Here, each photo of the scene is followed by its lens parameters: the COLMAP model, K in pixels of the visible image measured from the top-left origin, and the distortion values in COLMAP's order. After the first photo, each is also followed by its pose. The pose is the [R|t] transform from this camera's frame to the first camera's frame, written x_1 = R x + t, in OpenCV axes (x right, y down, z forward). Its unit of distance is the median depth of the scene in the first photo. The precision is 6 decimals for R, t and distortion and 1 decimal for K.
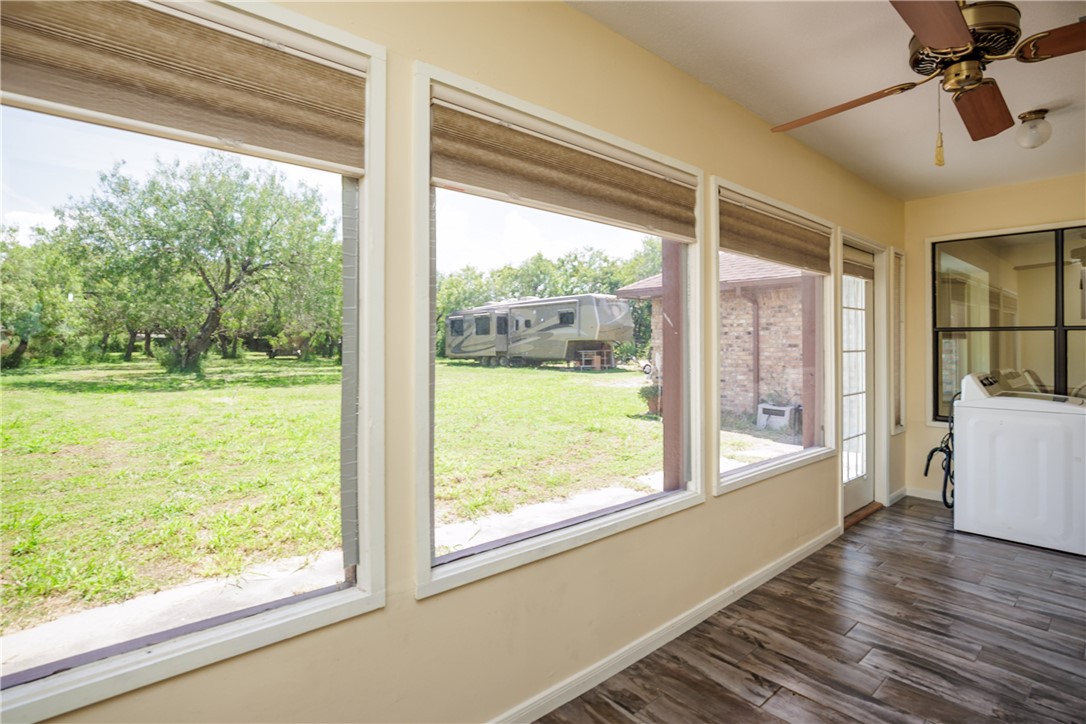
lens RADIAL K [[537.9, 0, 540.3], [0, 537.9, 367.6], [0, 0, 1]] dist [-0.021421, 0.002290]
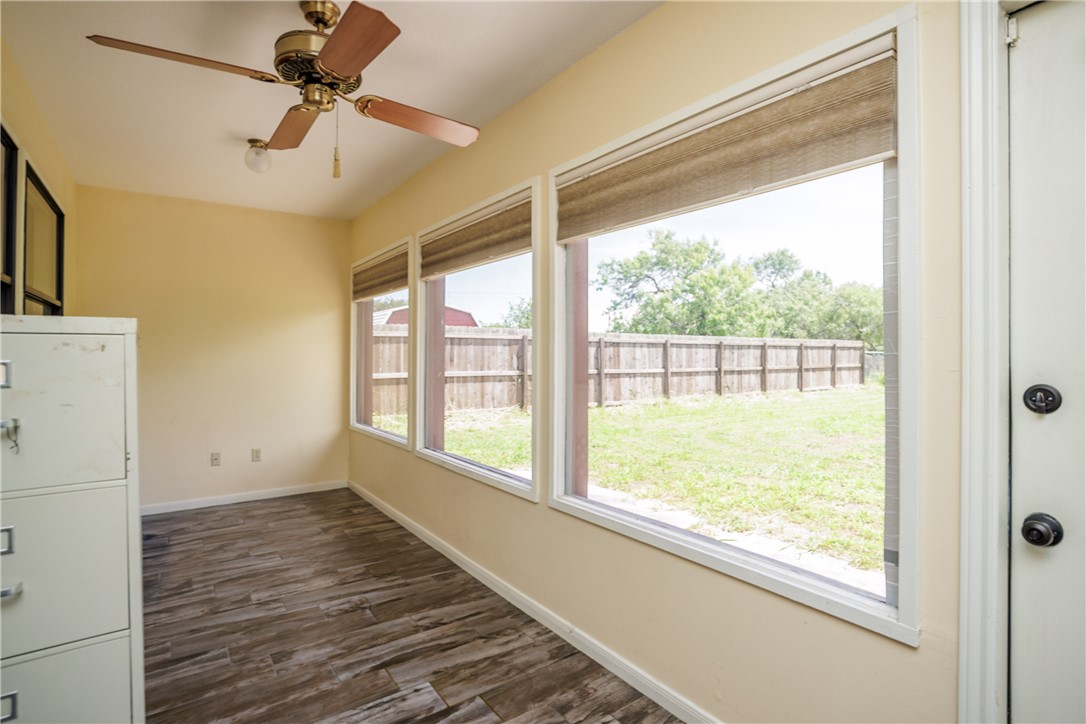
lens RADIAL K [[537.9, 0, 540.3], [0, 537.9, 367.6], [0, 0, 1]] dist [-0.021421, 0.002290]
pose [[-0.100372, 0.027347, -0.994574, 1.425481], [-0.034552, 0.998923, 0.030954, -0.036569], [0.994350, 0.037471, -0.099319, 1.200416]]
